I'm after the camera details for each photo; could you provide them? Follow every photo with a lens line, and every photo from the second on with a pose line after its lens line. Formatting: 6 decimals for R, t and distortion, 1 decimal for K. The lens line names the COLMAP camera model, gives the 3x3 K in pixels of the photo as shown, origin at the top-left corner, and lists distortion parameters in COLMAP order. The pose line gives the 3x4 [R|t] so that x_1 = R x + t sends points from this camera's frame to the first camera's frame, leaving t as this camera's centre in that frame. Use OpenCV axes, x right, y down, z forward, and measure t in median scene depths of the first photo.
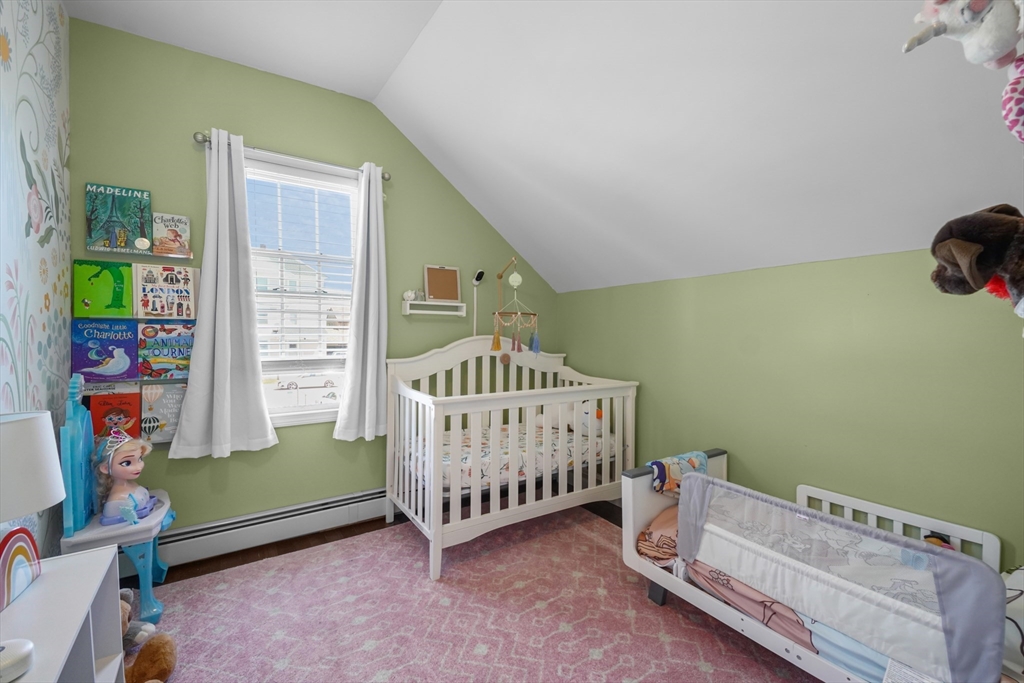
lens RADIAL K [[450.0, 0, 508.5], [0, 450.0, 334.3], [0, 0, 1]] dist [-0.024700, -0.002491]
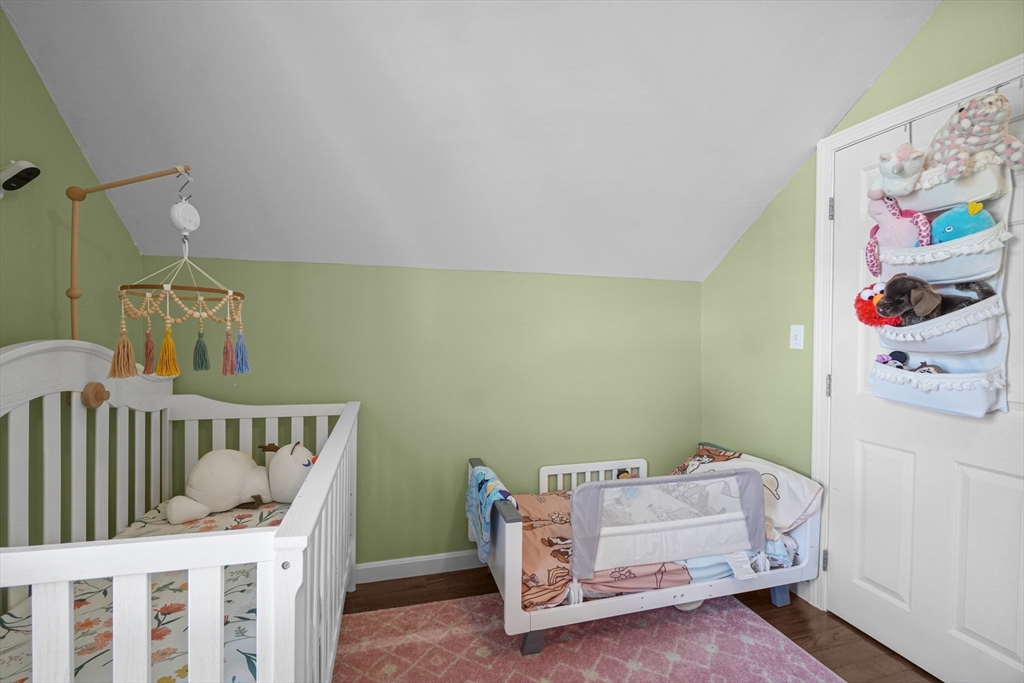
lens RADIAL K [[450.0, 0, 507.0], [0, 450.0, 343.1], [0, 0, 1]] dist [-0.024700, -0.002491]
pose [[0.273861, -0.024843, 0.961448, -0.524050], [0.000775, 0.999672, 0.025610, -0.007852], [-0.961769, -0.006268, 0.273790, 0.898564]]
